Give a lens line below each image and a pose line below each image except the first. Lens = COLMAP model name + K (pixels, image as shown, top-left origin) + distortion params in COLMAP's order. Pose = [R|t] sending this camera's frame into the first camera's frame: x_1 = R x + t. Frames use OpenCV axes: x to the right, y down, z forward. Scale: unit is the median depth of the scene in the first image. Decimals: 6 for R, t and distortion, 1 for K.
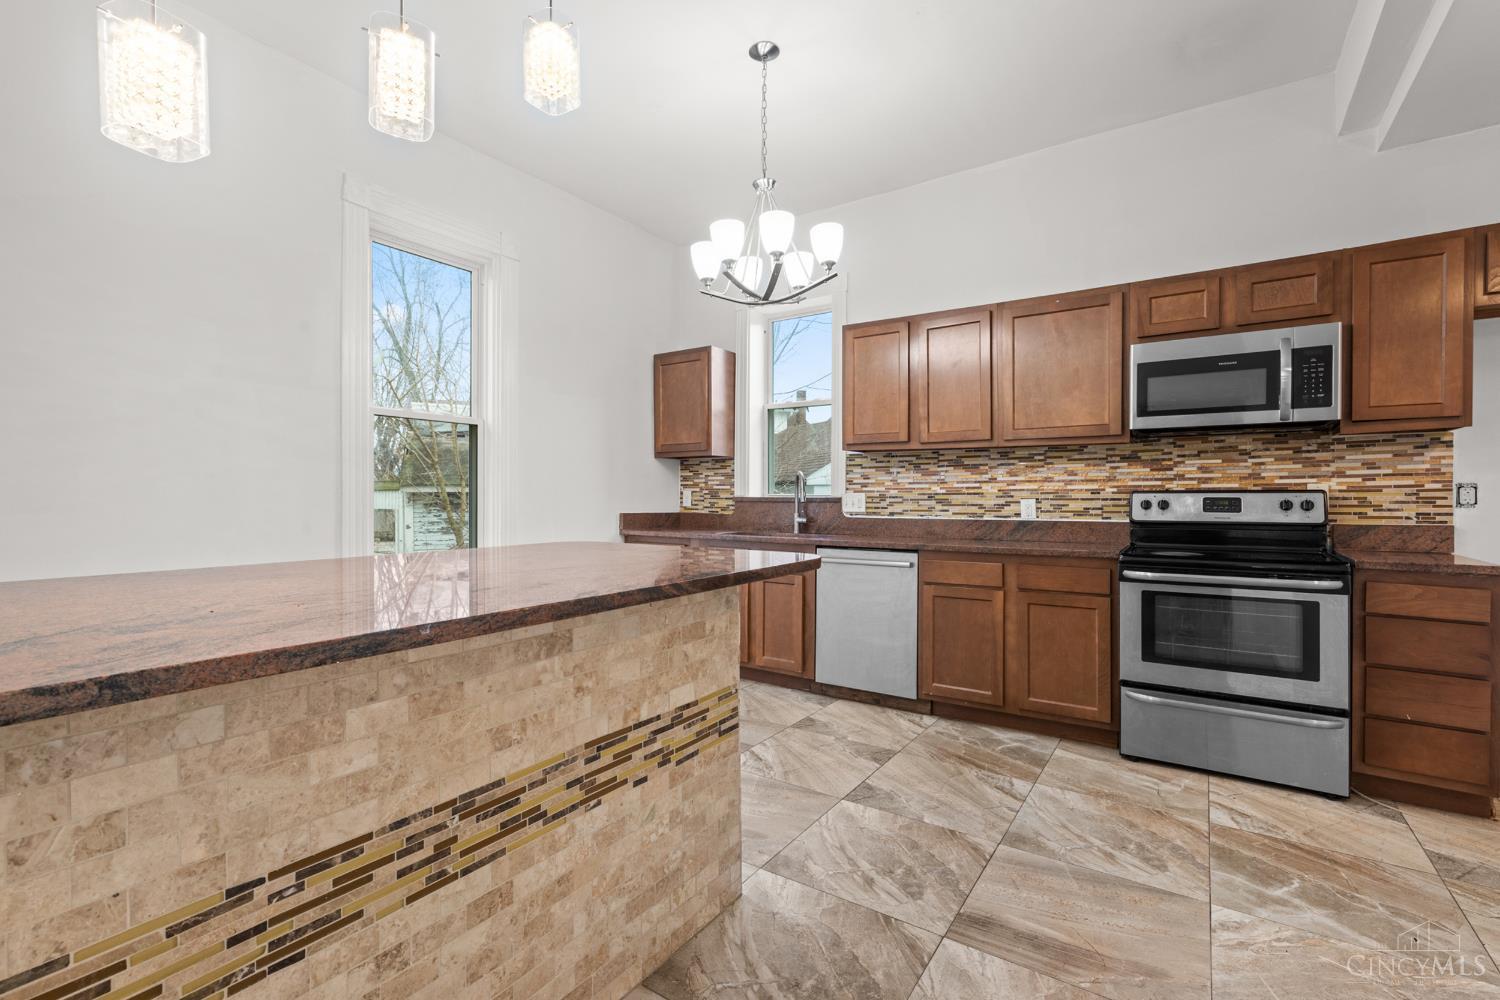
lens RADIAL K [[672.7, 0, 742.5], [0, 672.7, 500.3], [0, 0, 1]] dist [0.008968, -0.001469]
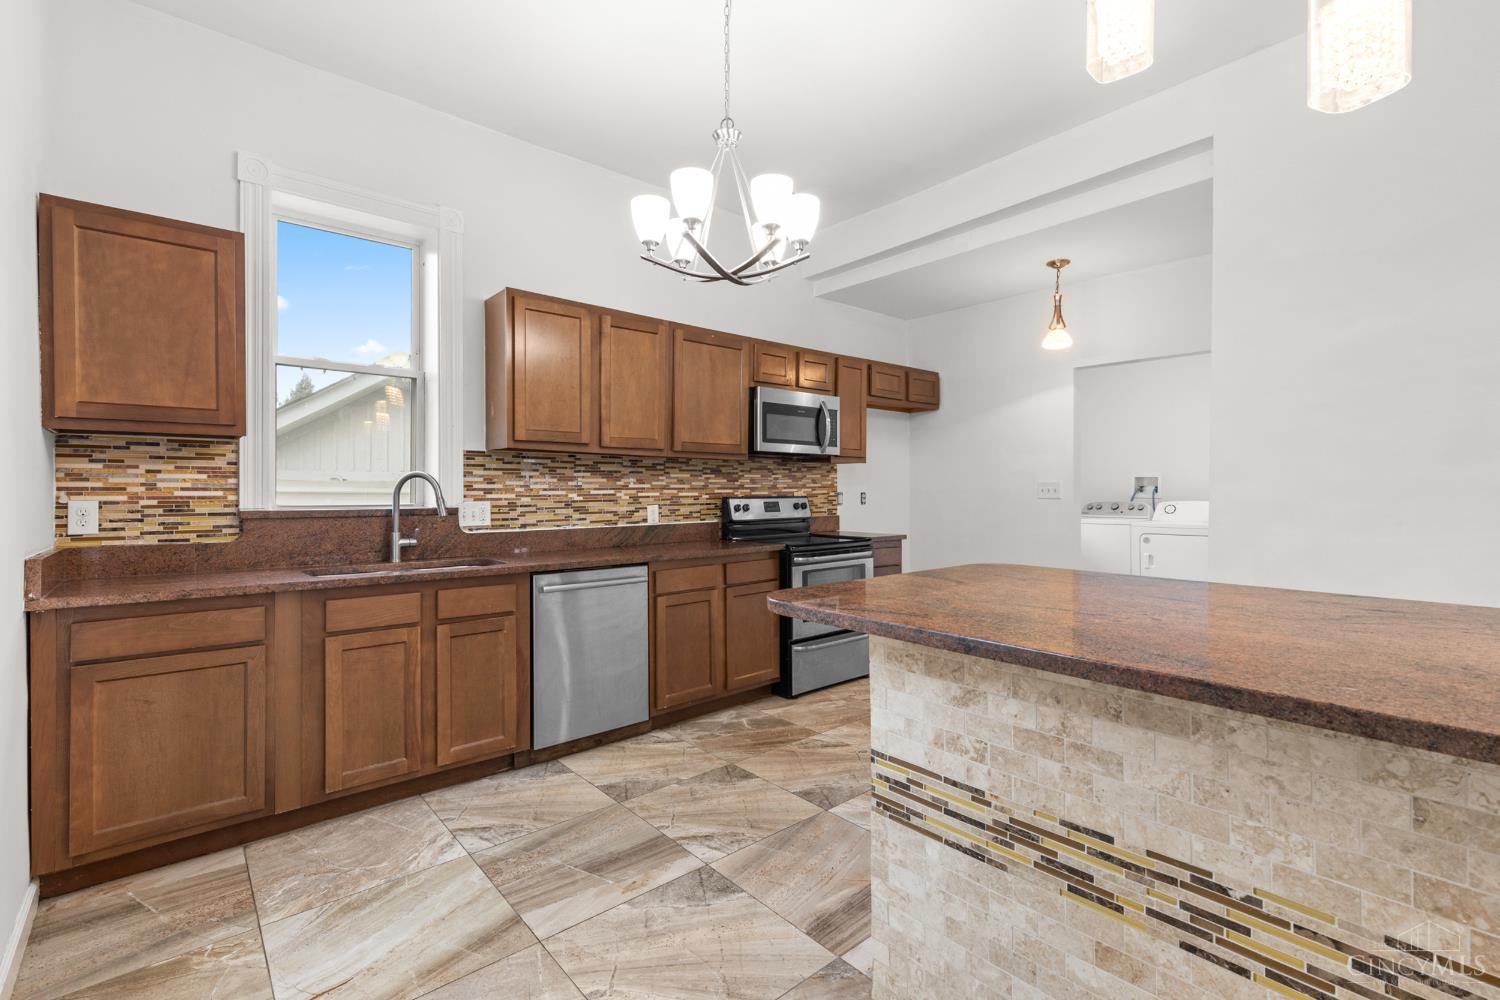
lens RADIAL K [[672.7, 0, 747.0], [0, 672.7, 491.5], [0, 0, 1]] dist [0.008968, -0.001469]
pose [[0.255075, -0.003385, 0.966915, -0.620382], [0.009105, 0.999958, 0.001099, -0.025122], [-0.966878, 0.008523, 0.255095, 0.620054]]
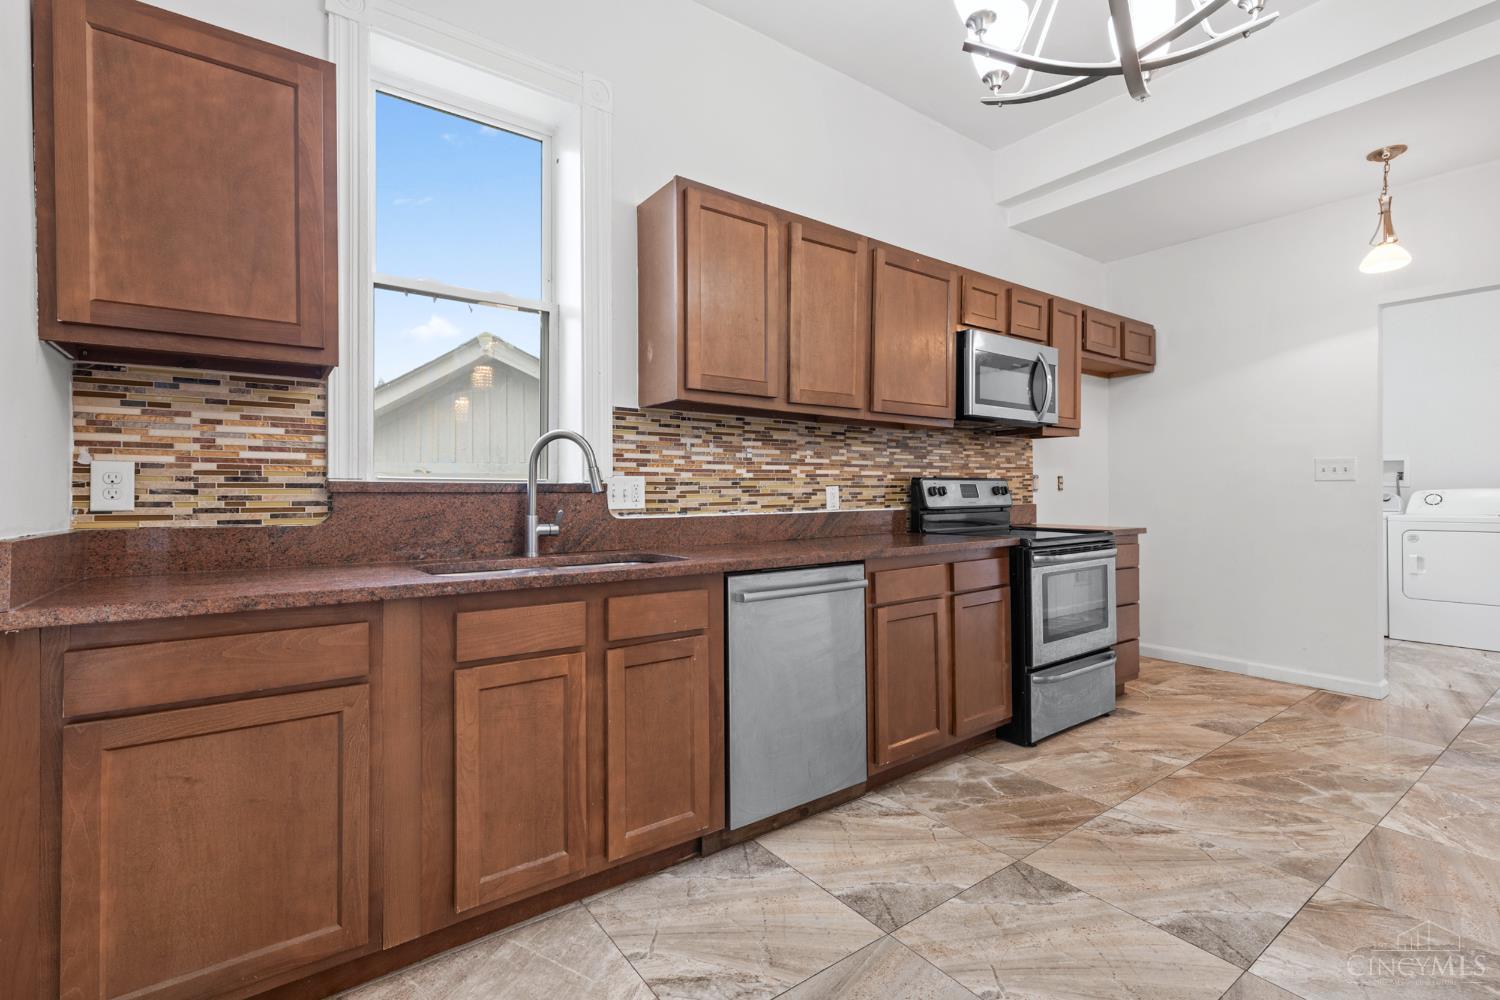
lens RADIAL K [[672.7, 0, 745.1], [0, 672.7, 491.8], [0, 0, 1]] dist [0.008968, -0.001469]
pose [[0.333608, -0.000832, 0.942712, -0.419211], [0.011204, 0.999932, -0.003082, 0.006630], [-0.942645, 0.011590, 0.333595, 0.883906]]
